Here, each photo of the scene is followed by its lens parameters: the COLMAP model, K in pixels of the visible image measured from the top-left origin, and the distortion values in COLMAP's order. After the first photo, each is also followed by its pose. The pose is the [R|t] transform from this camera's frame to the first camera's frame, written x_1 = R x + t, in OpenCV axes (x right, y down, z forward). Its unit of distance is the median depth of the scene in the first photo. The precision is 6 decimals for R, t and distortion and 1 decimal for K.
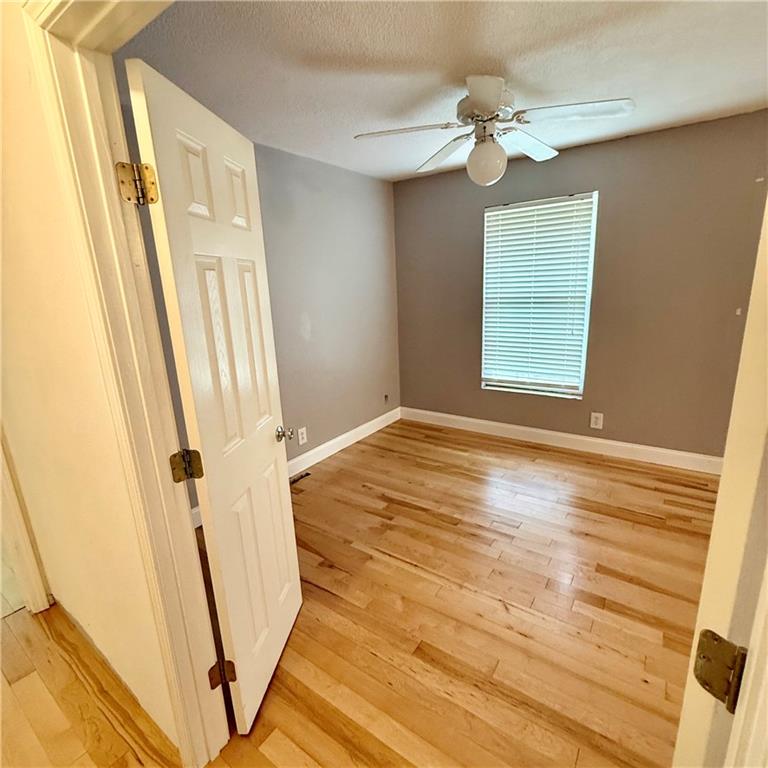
lens RADIAL K [[407.0, 0, 384.3], [0, 407.0, 383.0], [0, 0, 1]] dist [-0.001922, 0.000749]
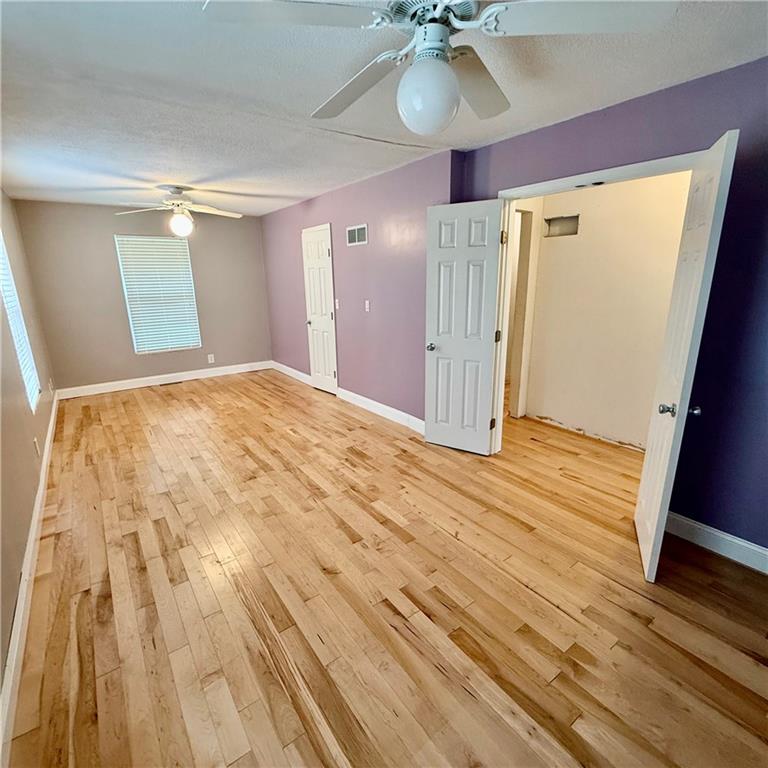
lens RADIAL K [[407.0, 0, 384.3], [0, 407.0, 383.0], [0, 0, 1]] dist [-0.001922, 0.000749]
pose [[-0.948906, -0.027566, 0.314353, 0.077277], [0.126763, 0.878968, 0.459724, -0.301588], [-0.288979, 0.476083, -0.830563, 1.160236]]
